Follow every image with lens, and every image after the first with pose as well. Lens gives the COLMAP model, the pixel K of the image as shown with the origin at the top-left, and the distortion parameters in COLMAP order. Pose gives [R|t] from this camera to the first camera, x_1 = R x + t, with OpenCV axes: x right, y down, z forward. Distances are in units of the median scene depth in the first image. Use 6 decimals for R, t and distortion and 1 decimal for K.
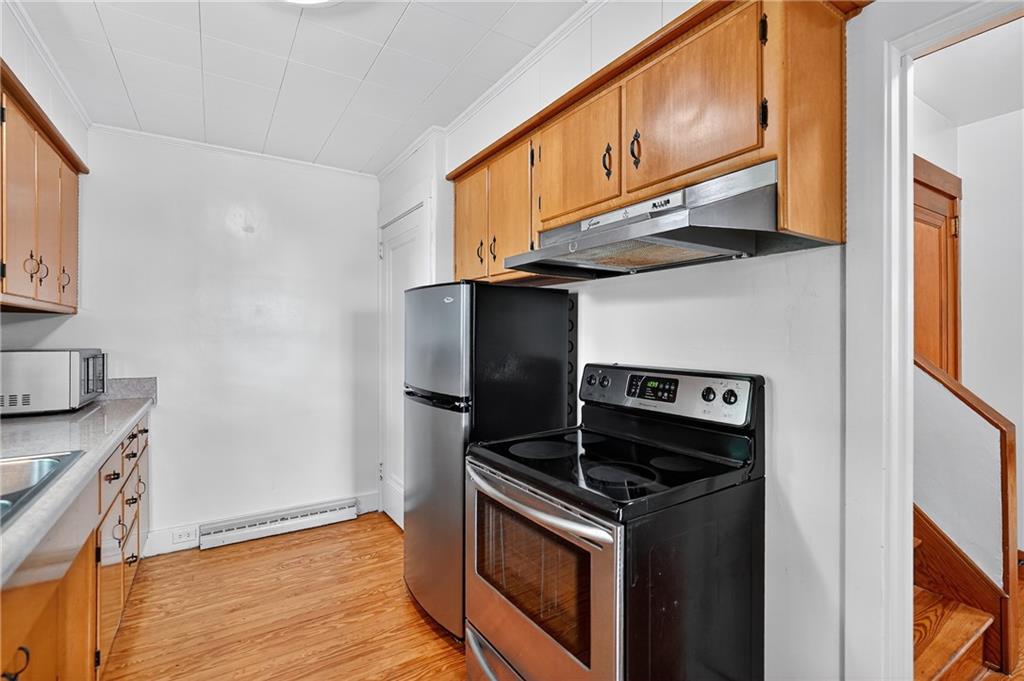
lens RADIAL K [[442.8, 0, 509.3], [0, 442.8, 335.9], [0, 0, 1]] dist [-0.000535, 0.000020]
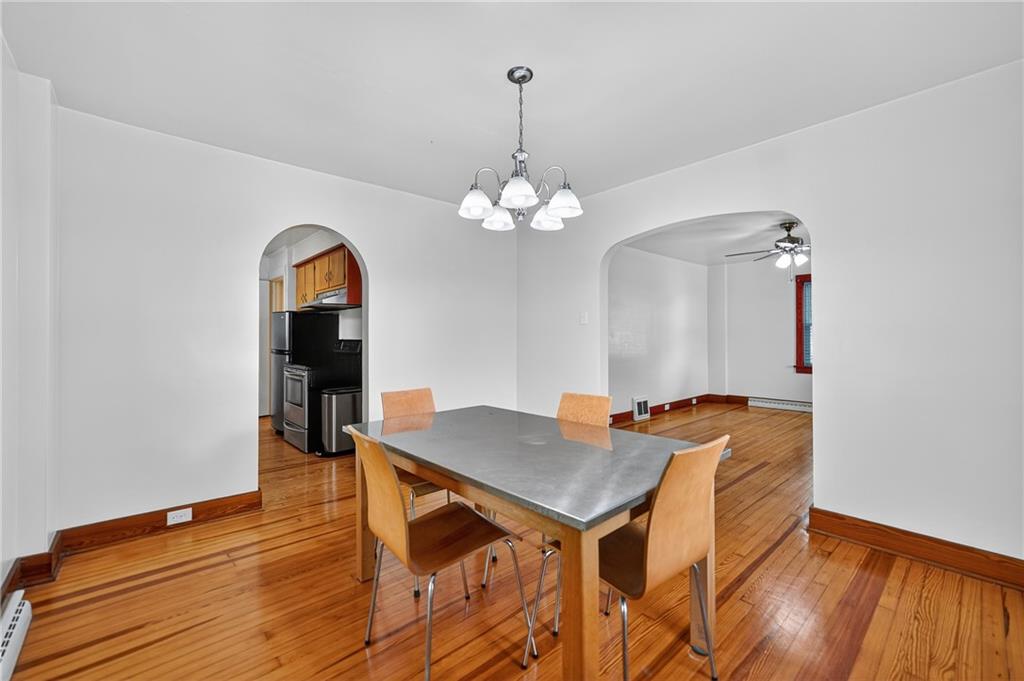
lens RADIAL K [[417.6, 0, 512.0], [0, 417.6, 340.5], [0, 0, 1]] dist [-0.002628, -0.000150]
pose [[0.989407, -0.004774, 0.145087, 0.930213], [0.004106, 0.999980, 0.004903, 0.061880], [-0.145107, -0.004256, 0.989407, -1.888758]]
